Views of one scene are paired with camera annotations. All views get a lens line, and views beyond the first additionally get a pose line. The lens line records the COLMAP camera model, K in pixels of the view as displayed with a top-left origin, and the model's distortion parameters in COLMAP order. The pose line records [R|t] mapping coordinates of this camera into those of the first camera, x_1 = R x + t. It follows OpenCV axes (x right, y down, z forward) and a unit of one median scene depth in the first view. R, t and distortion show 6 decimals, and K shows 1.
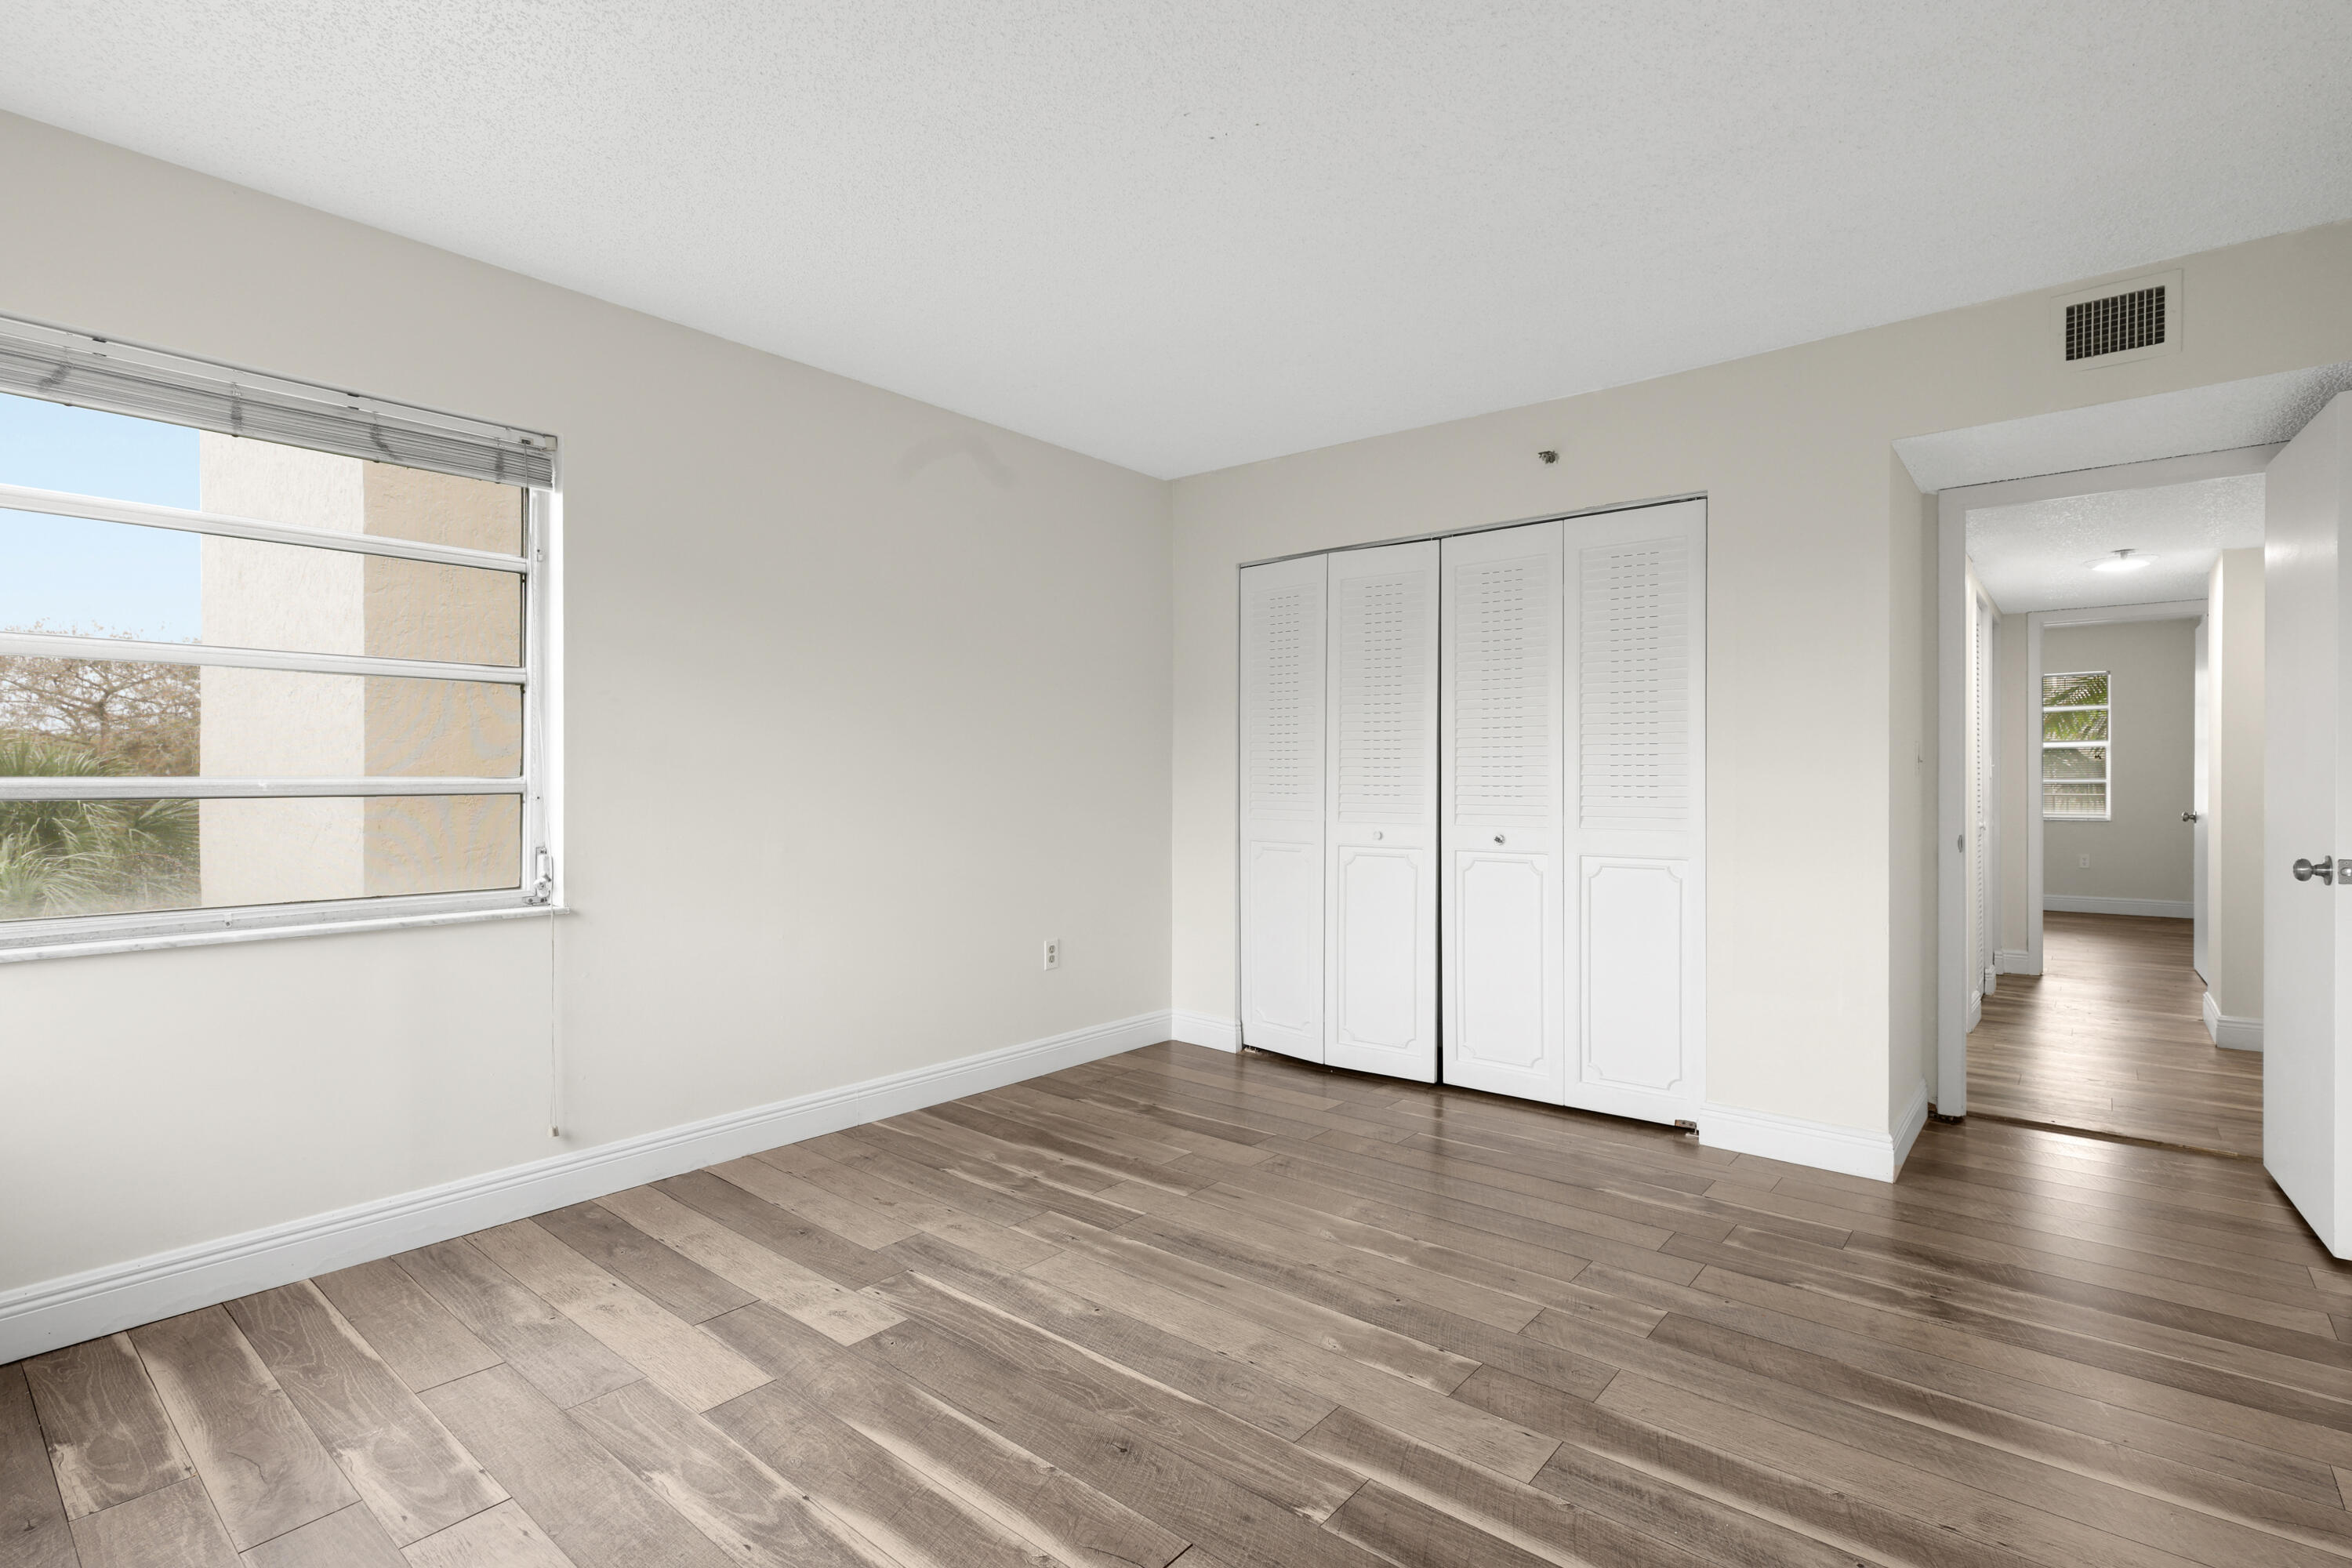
lens RADIAL K [[1098.2, 0, 1180.4], [0, 1098.2, 788.7], [0, 0, 1]] dist [0.000905, -0.000743]
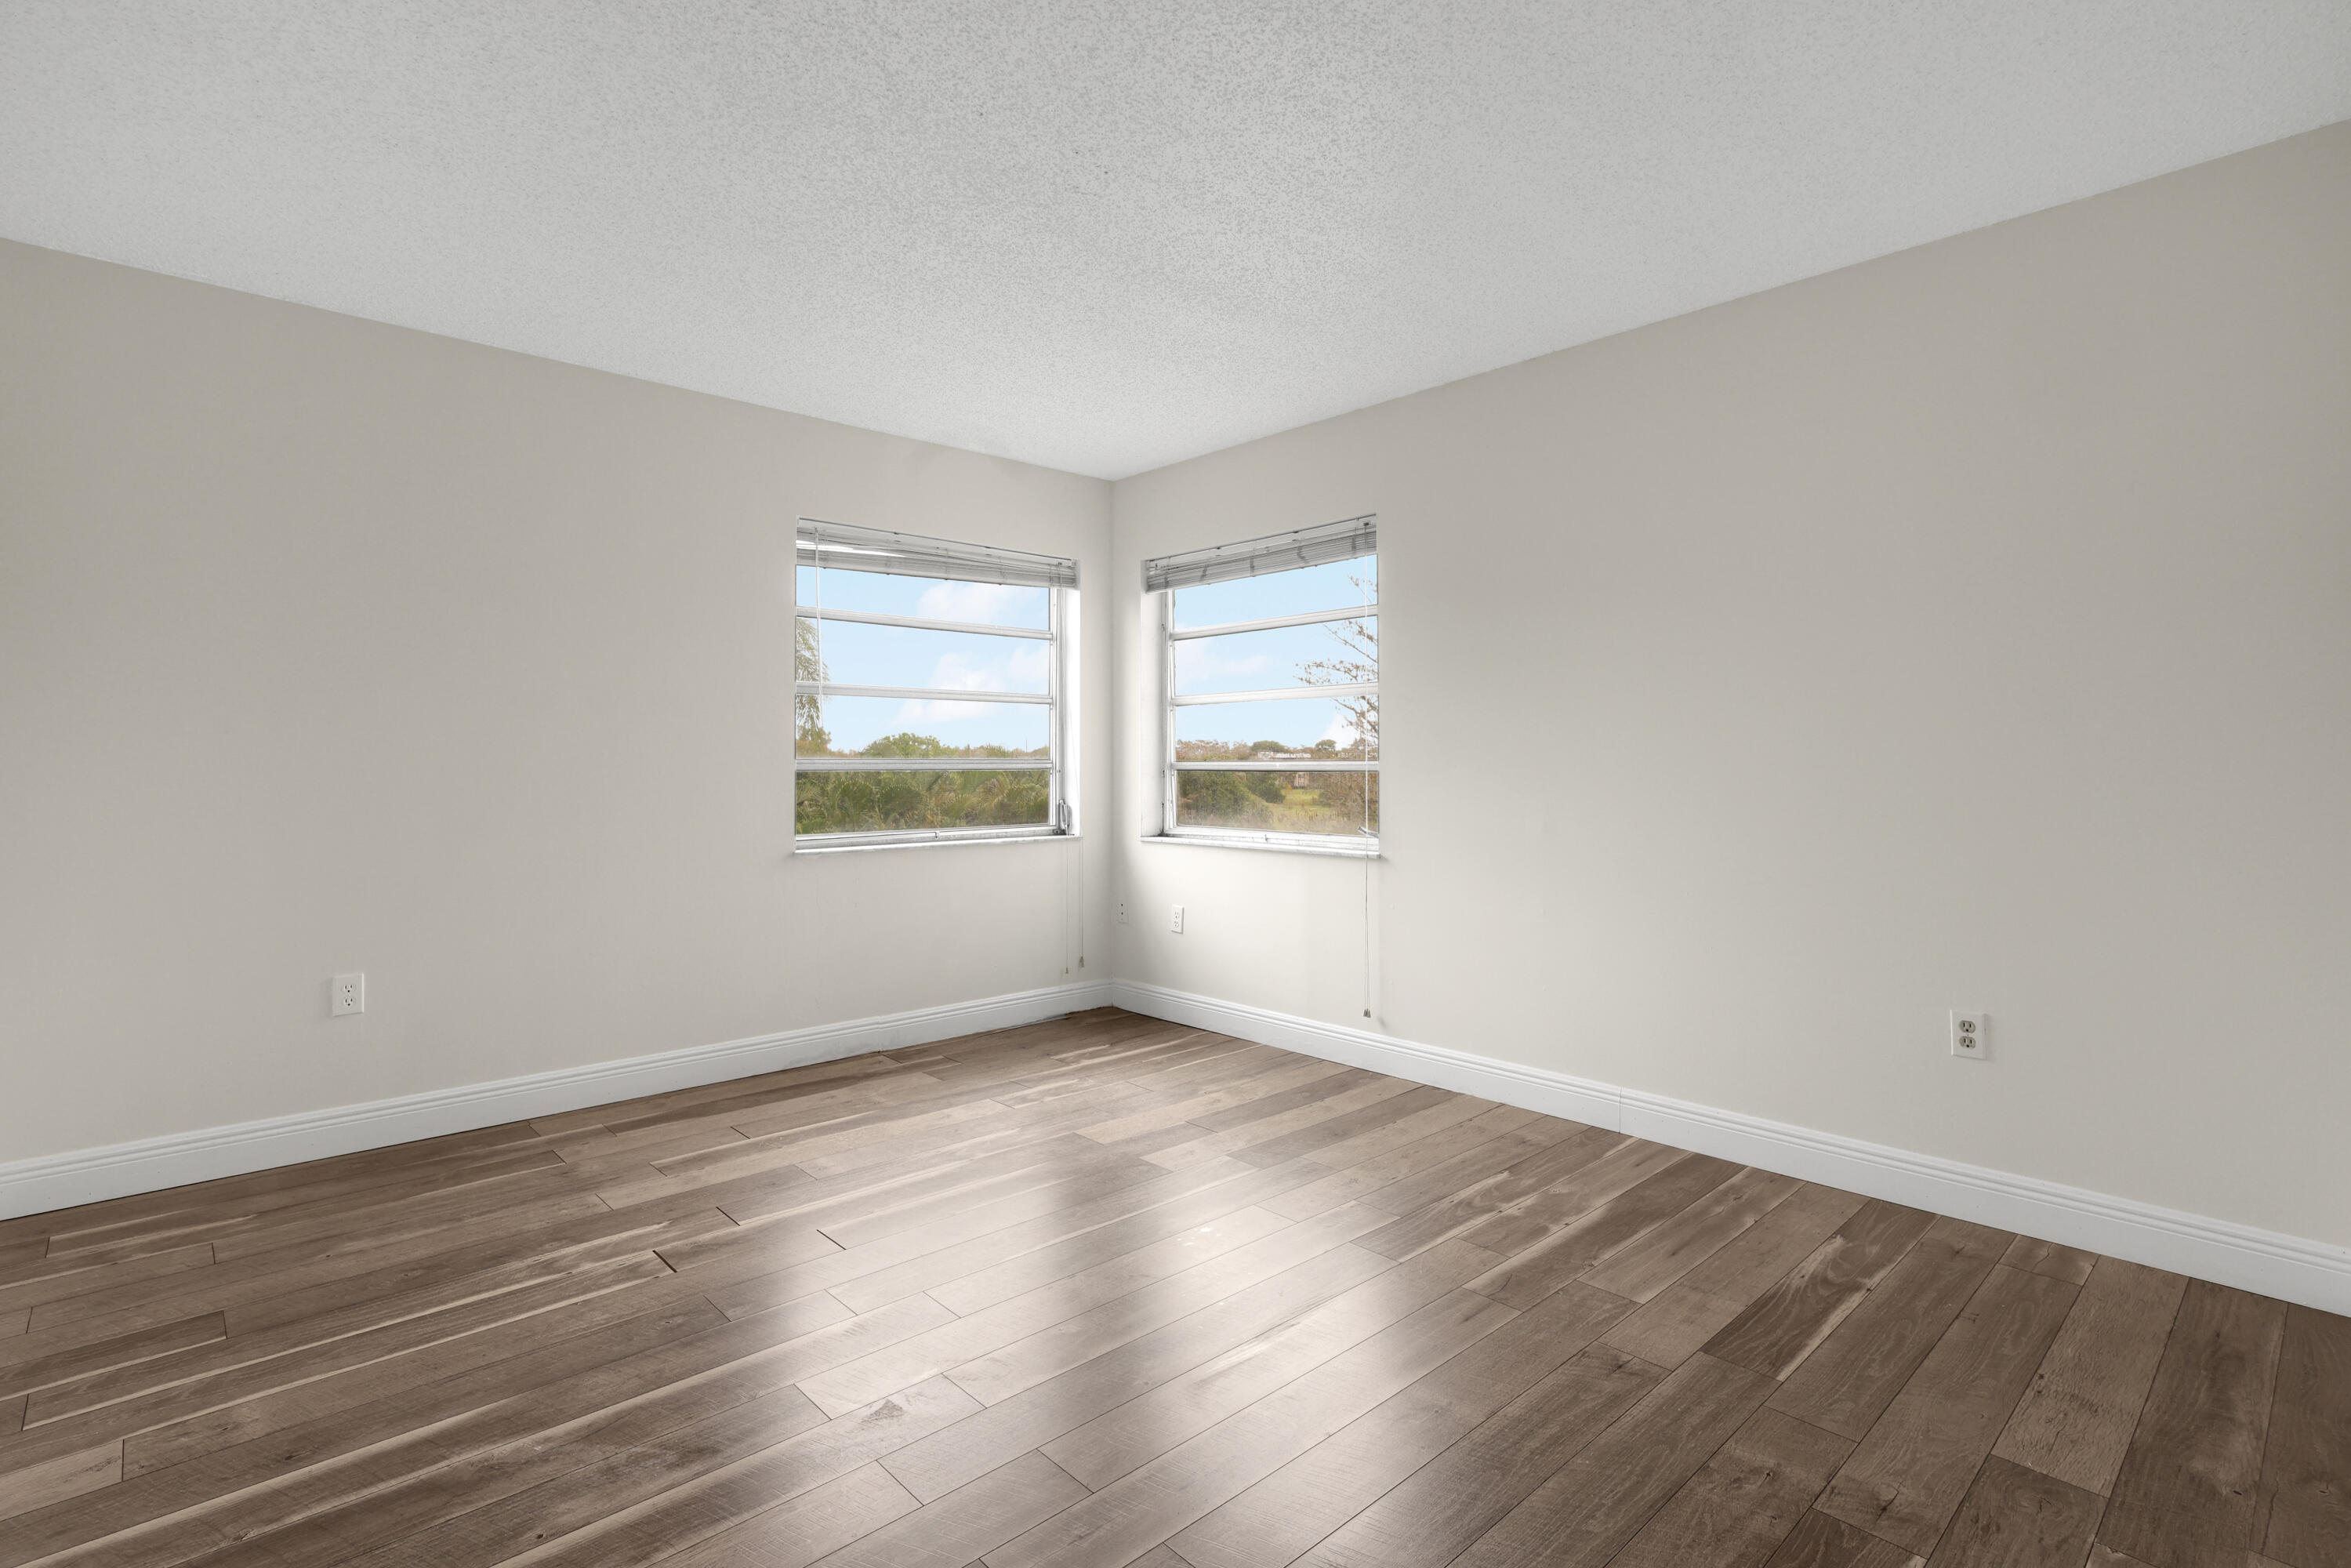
lens RADIAL K [[1097.8, 0, 1179.9], [0, 1097.8, 788.7], [0, 0, 1]] dist [0.000905, -0.000743]
pose [[-0.118227, 0.020810, -0.992769, 0.815605], [-0.006122, 0.999746, 0.021685, -0.003280], [0.992968, 0.008641, -0.118069, 0.900483]]
